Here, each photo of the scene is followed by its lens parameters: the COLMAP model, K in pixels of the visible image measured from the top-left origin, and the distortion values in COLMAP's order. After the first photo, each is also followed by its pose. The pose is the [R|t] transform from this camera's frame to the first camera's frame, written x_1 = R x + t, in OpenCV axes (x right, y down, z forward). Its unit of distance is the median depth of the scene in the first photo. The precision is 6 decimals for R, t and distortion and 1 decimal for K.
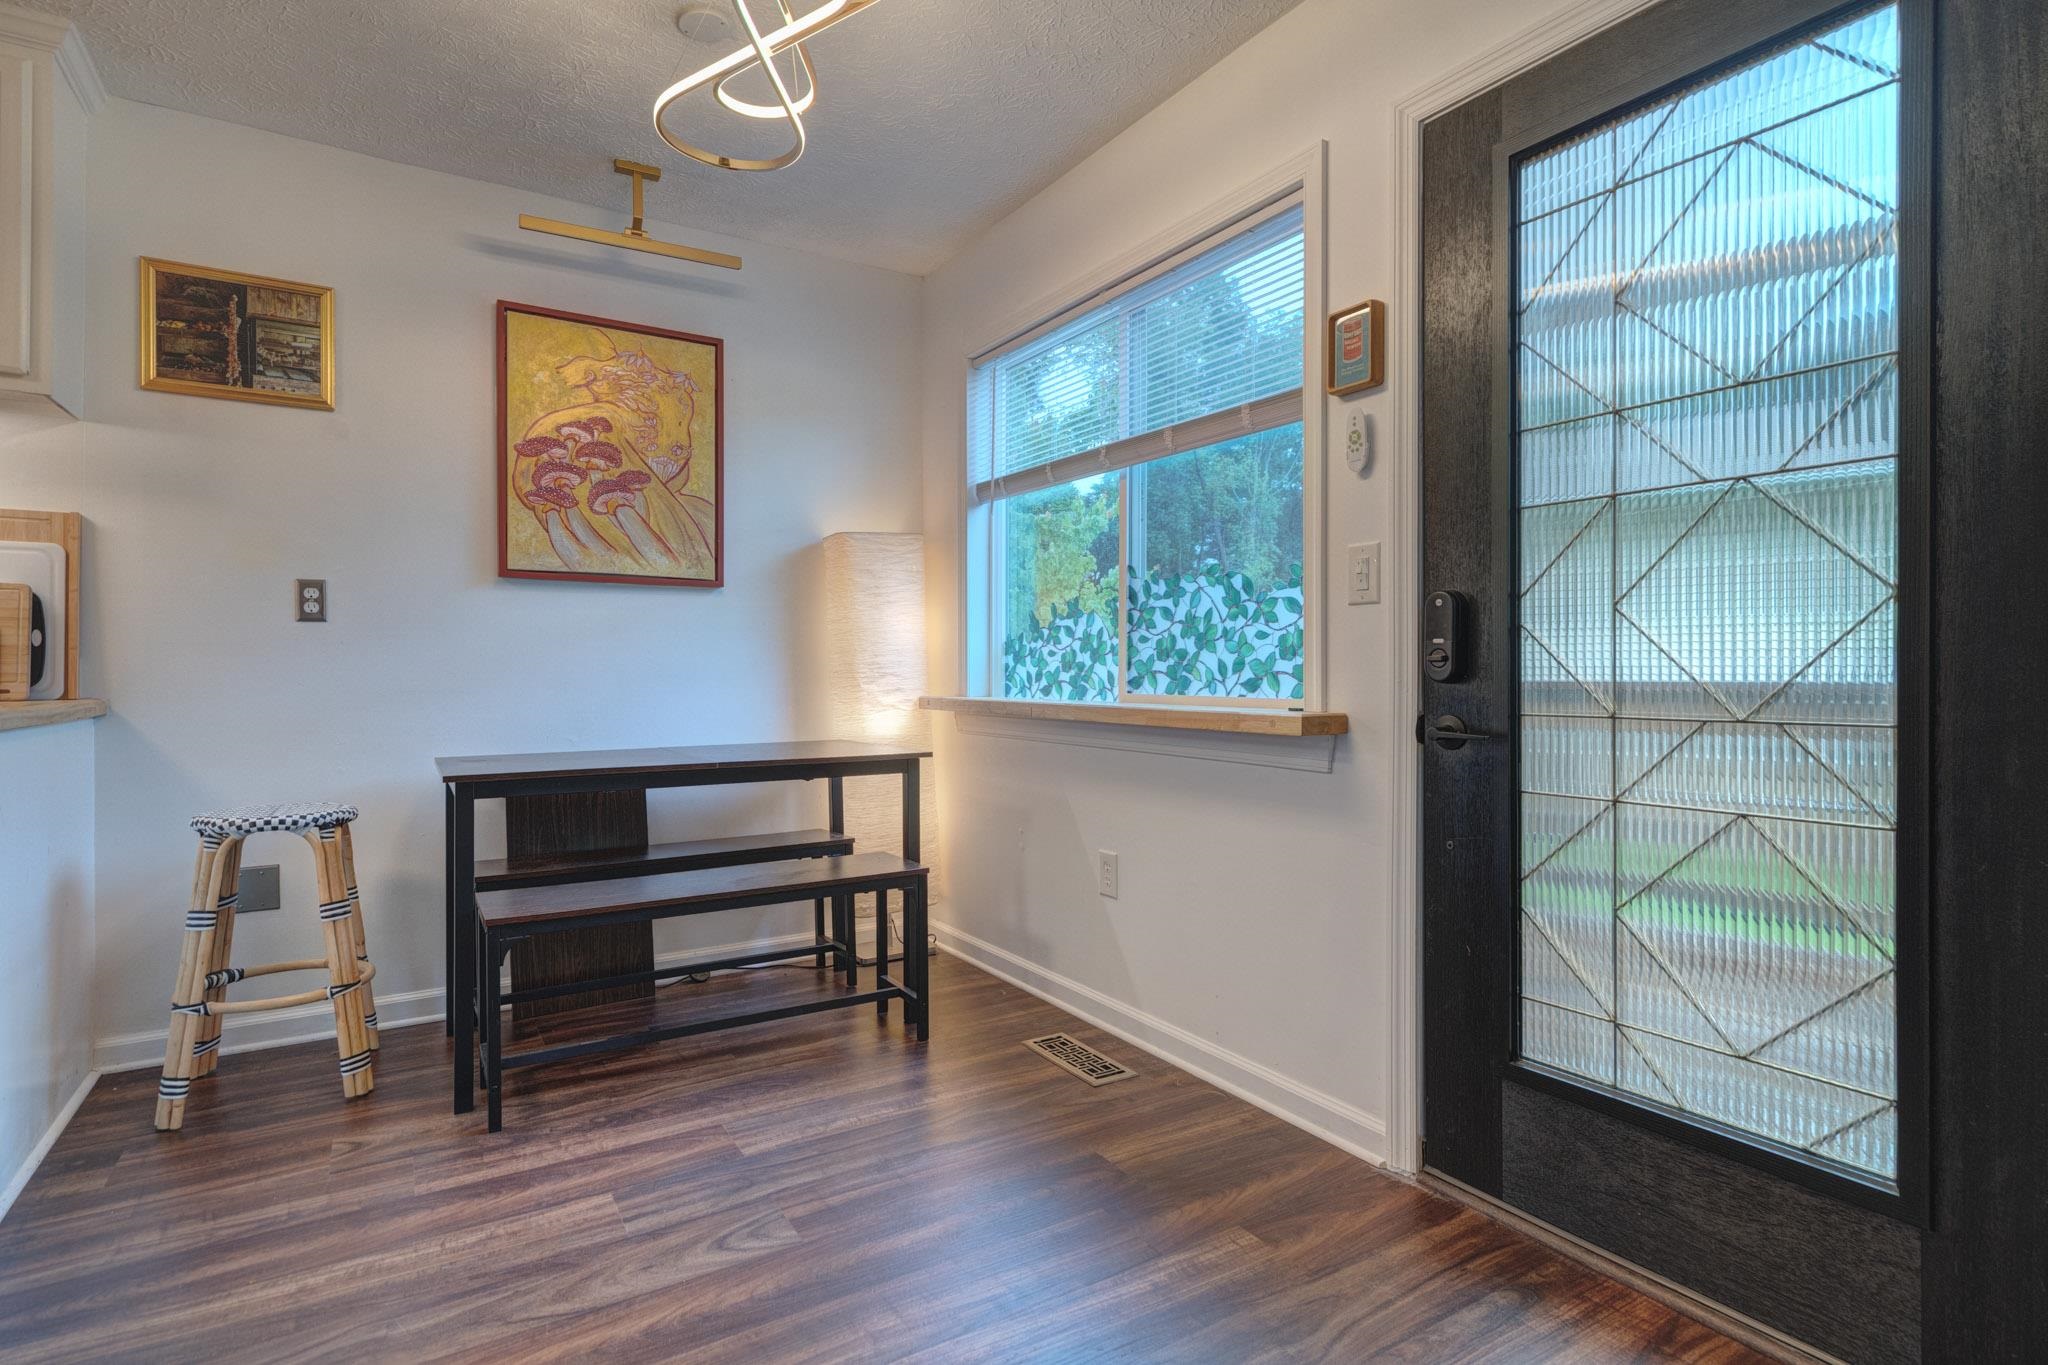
lens RADIAL K [[1030.8, 0, 1018.0], [0, 1030.8, 683.6], [0, 0, 1]] dist [-0.000986, 0.002183]
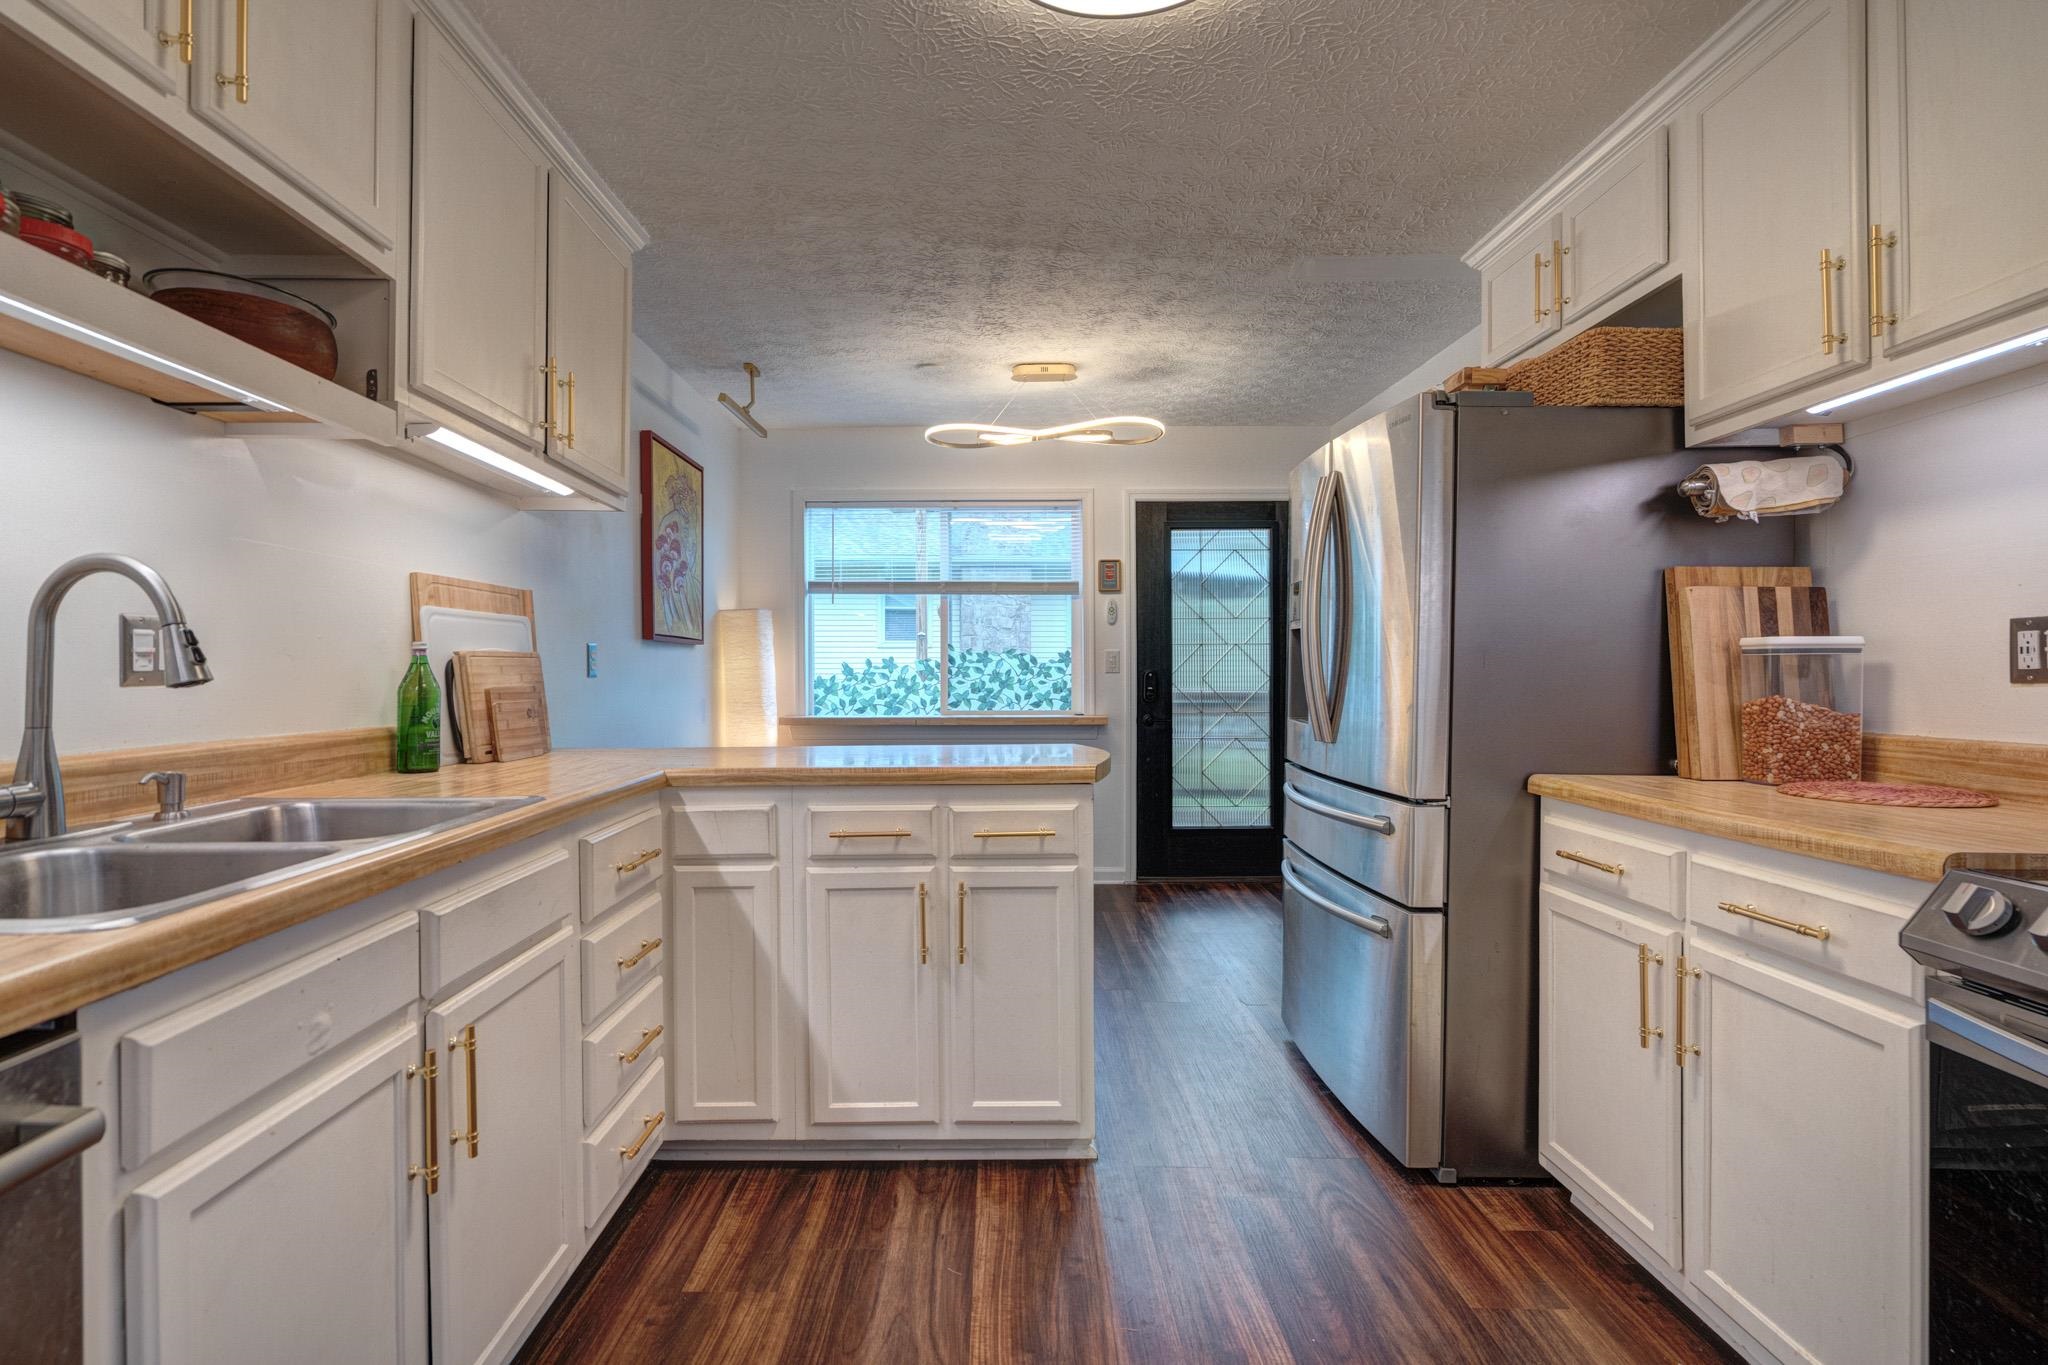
lens RADIAL K [[988.3, 0, 1012.4], [0, 988.3, 667.7], [0, 0, 1]] dist [0.007326, 0.000400]
pose [[0.501360, -0.000688, 0.865238, -1.463936], [0.014615, 0.999864, -0.007673, -0.054925], [-0.865115, 0.016492, 0.501302, -0.037849]]
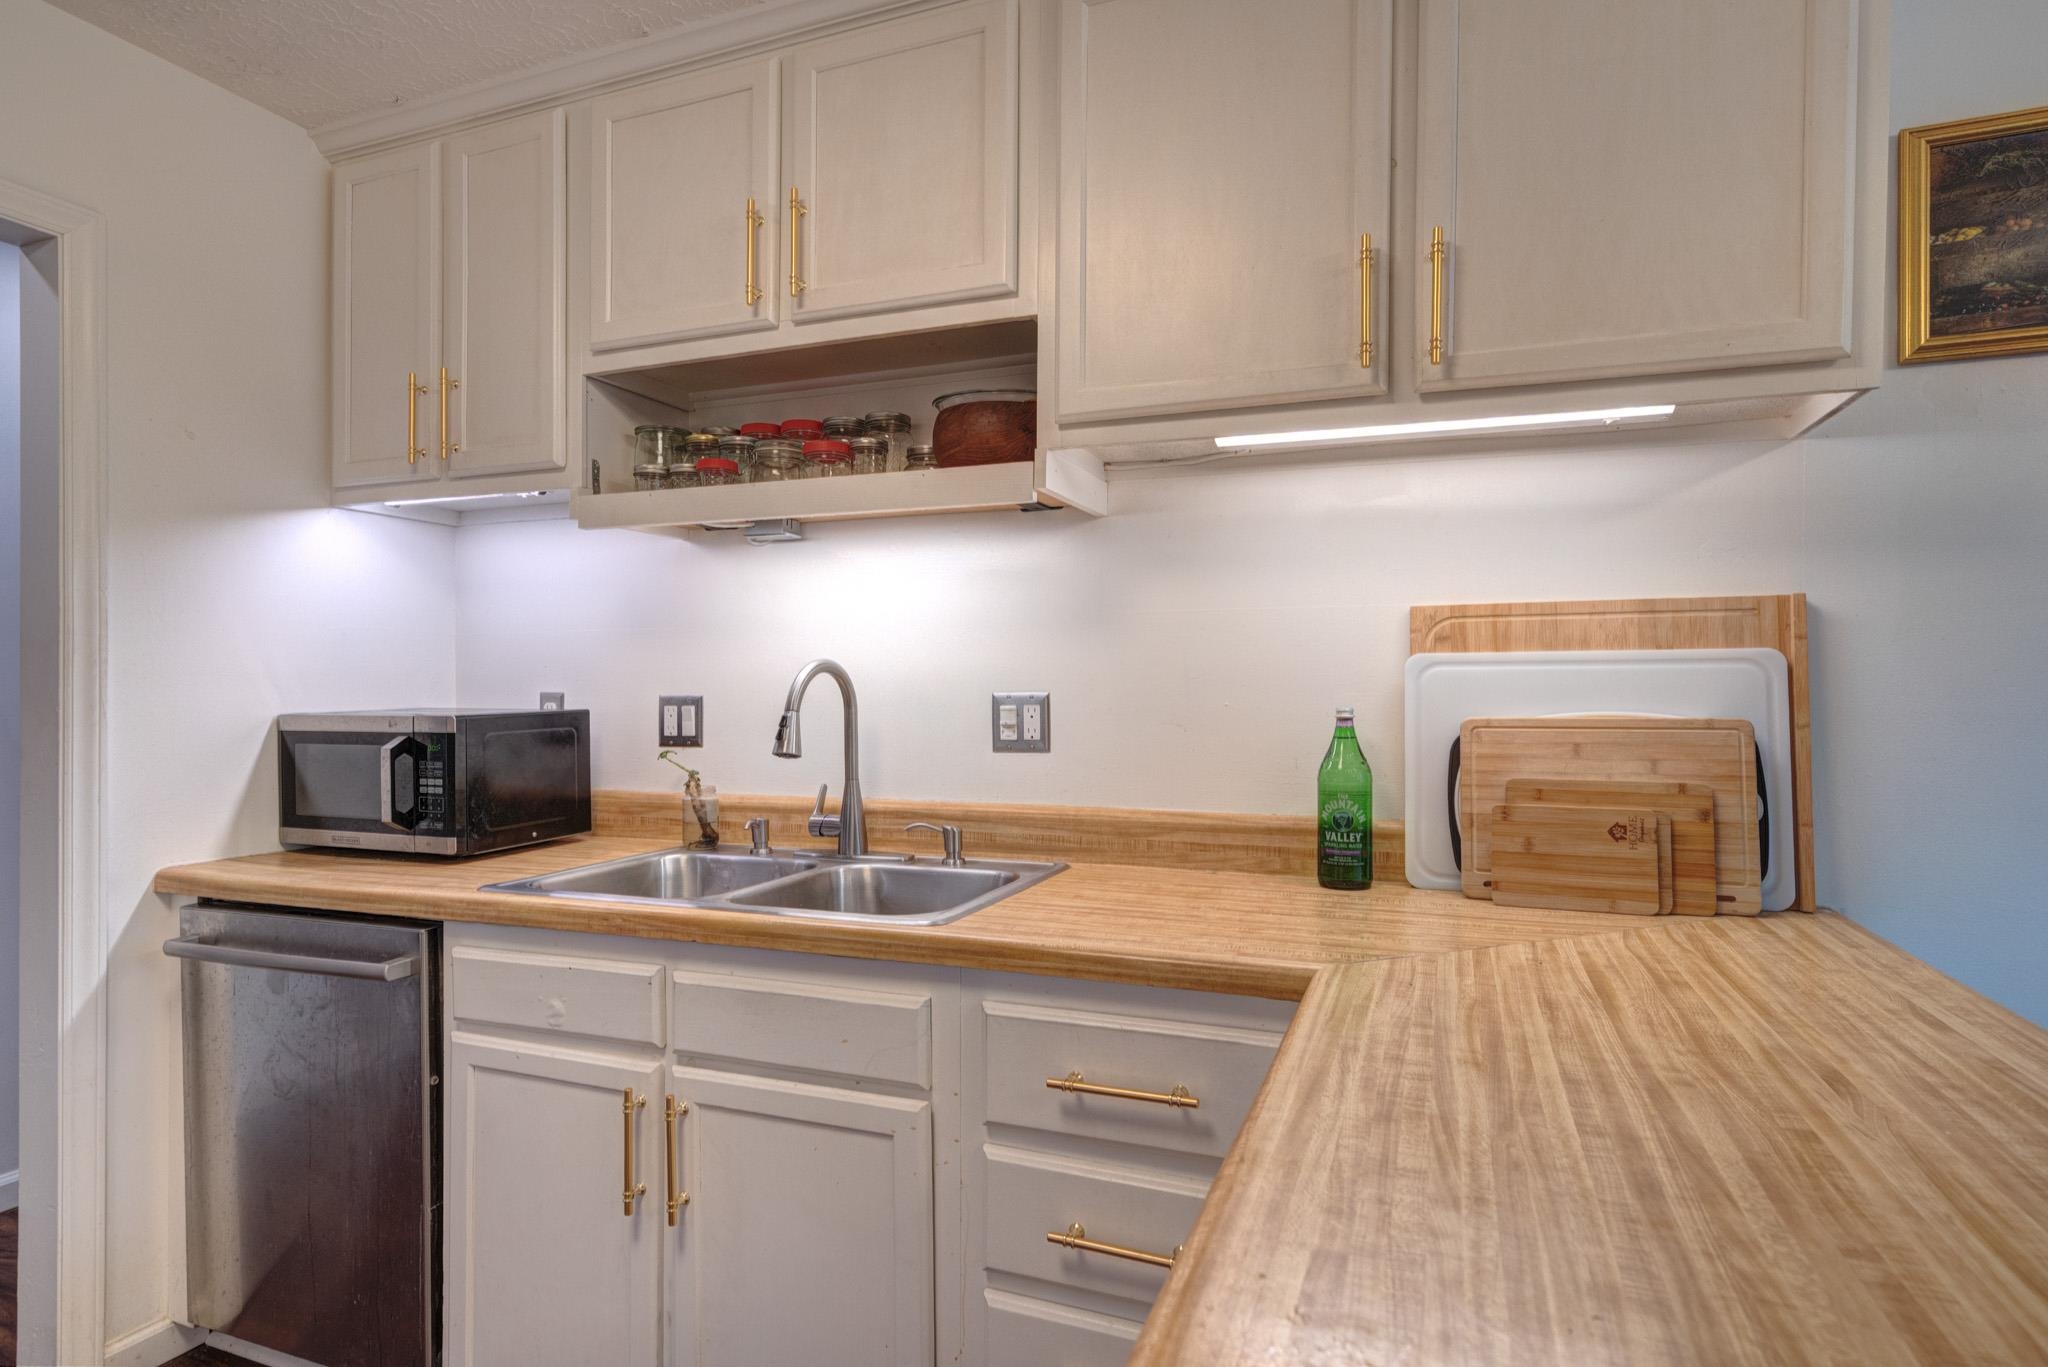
lens RADIAL K [[1064.8, 0, 1003.0], [0, 1064.8, 679.4], [0, 0, 1]] dist [0.000539, 0.005257]
pose [[0.595833, -0.011690, -0.803024, -0.628573], [-0.005066, 0.999819, -0.018314, -0.093237], [0.803093, 0.014980, 0.595666, 0.241026]]
